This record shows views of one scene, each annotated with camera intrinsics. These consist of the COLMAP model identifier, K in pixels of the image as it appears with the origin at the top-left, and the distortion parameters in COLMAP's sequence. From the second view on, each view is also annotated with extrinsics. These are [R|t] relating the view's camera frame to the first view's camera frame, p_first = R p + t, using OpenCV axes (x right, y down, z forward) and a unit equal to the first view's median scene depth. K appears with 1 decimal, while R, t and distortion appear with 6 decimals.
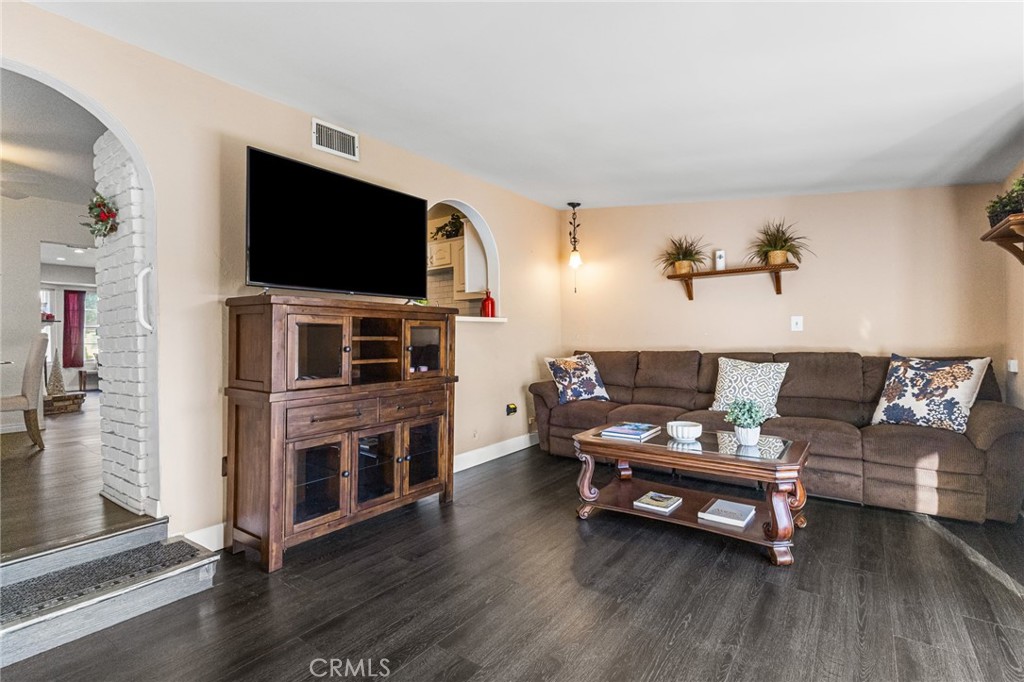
lens RADIAL K [[491.2, 0, 513.7], [0, 491.2, 353.5], [0, 0, 1]] dist [0.000645, 0.000594]
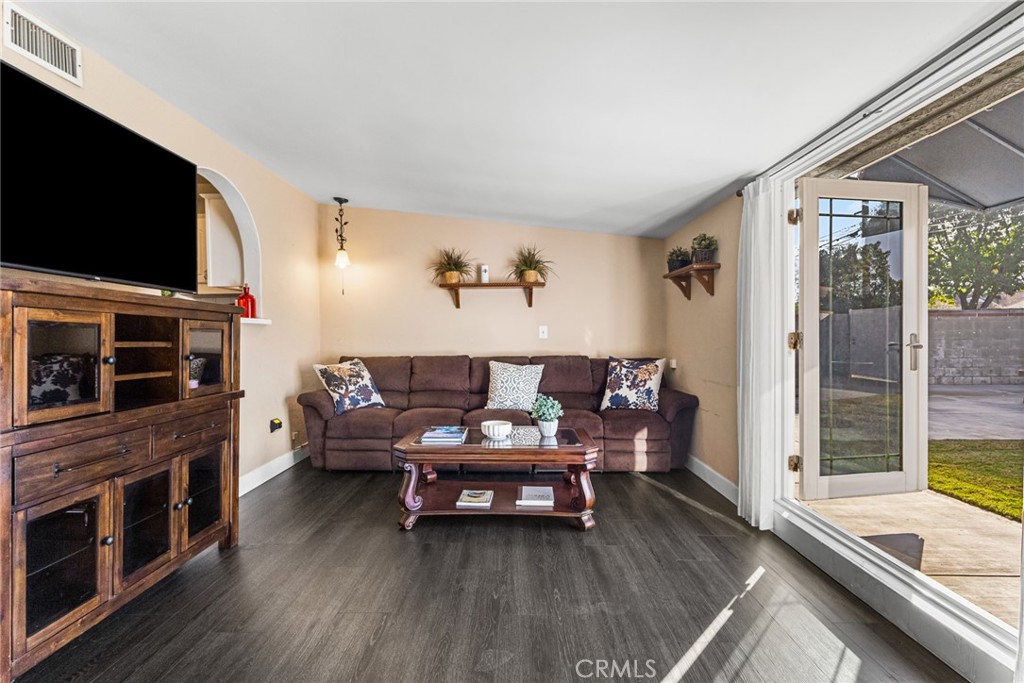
lens RADIAL K [[480.6, 0, 515.4], [0, 480.6, 360.3], [0, 0, 1]] dist [0.000161, 0.000243]
pose [[0.811026, -0.016511, 0.584777, -0.223407], [0.011582, 0.999859, 0.012168, -0.008731], [-0.584896, -0.003096, 0.811103, 0.096084]]
